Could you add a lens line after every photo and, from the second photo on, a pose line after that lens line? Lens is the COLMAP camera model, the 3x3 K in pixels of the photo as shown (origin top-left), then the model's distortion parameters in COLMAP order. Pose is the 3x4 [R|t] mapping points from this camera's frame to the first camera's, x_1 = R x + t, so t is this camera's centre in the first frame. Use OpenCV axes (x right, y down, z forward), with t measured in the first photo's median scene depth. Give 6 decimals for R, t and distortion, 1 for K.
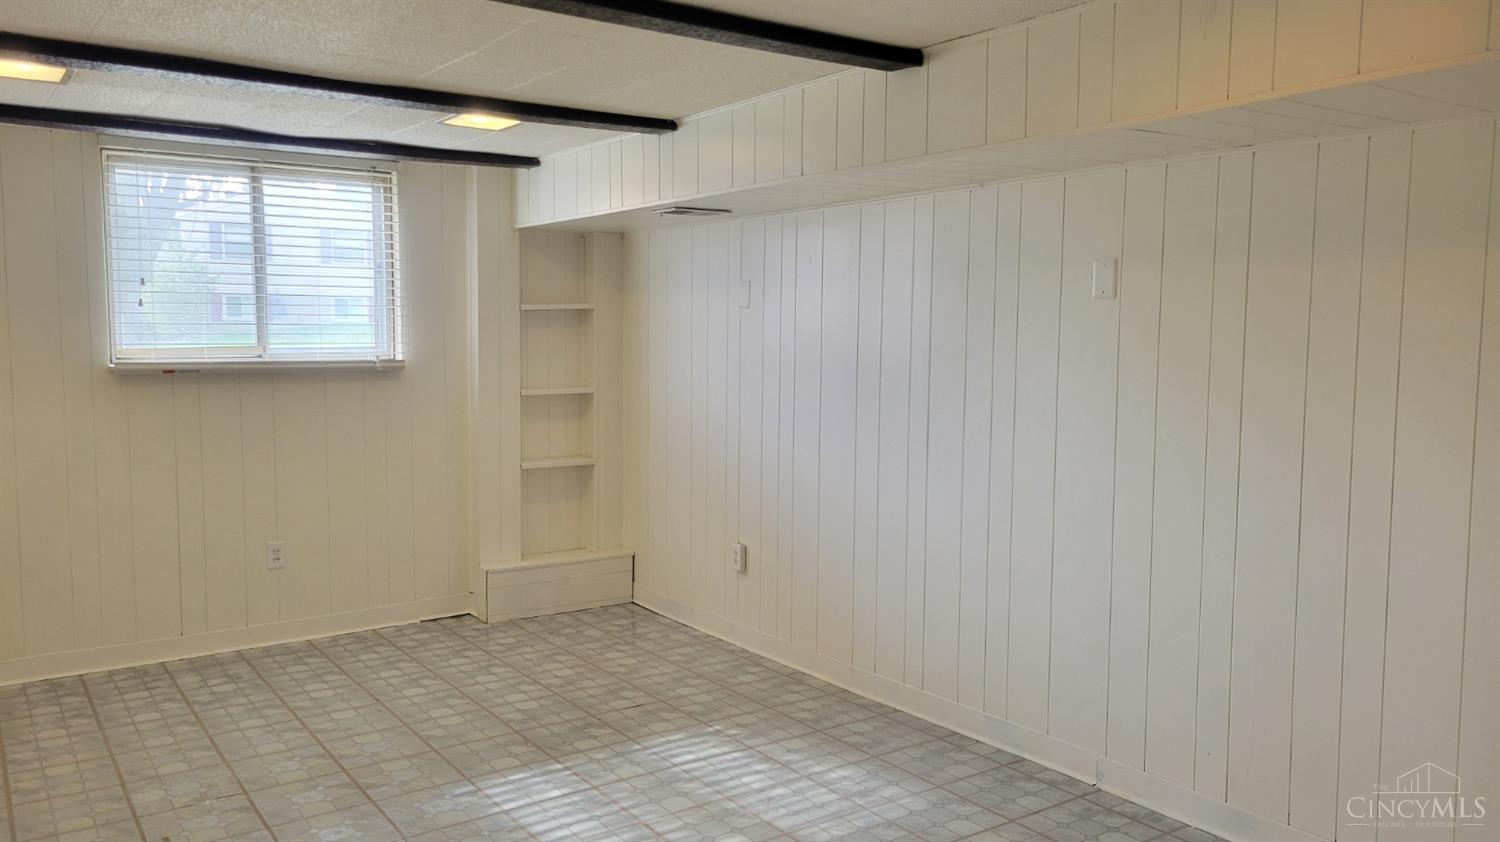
lens RADIAL K [[1119.7, 0, 738.4], [0, 1119.7, 416.5], [0, 0, 1]] dist [0.041027, -0.000123]
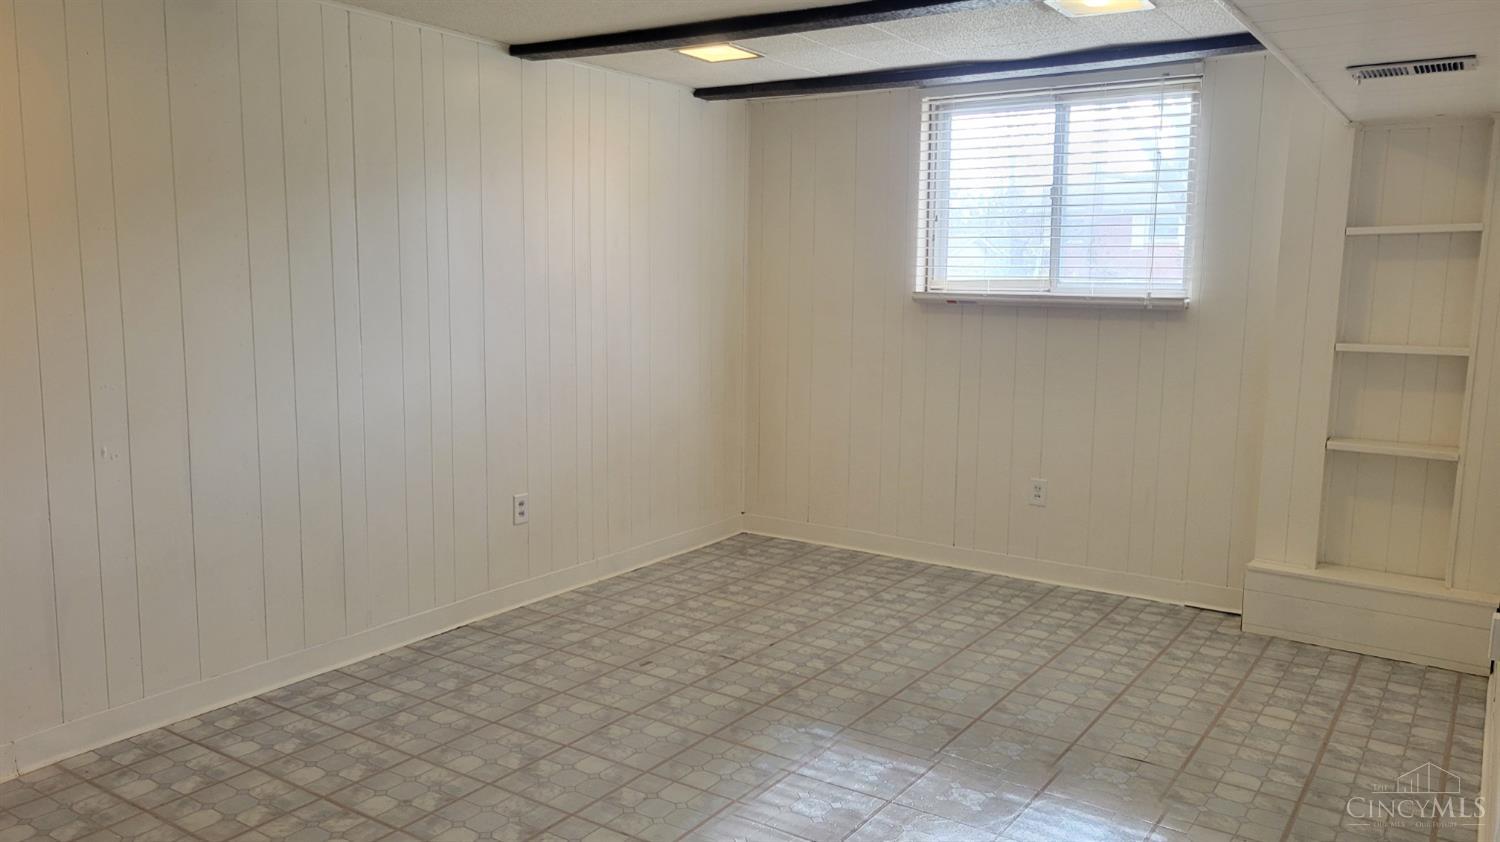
lens RADIAL K [[1119.7, 0, 742.6], [0, 1119.7, 427.5], [0, 0, 1]] dist [0.041027, -0.000123]
pose [[0.362663, 0.128910, -0.922961, 0.401236], [-0.085246, 0.990823, 0.104892, -0.015003], [0.928013, 0.040638, 0.370324, 0.392762]]
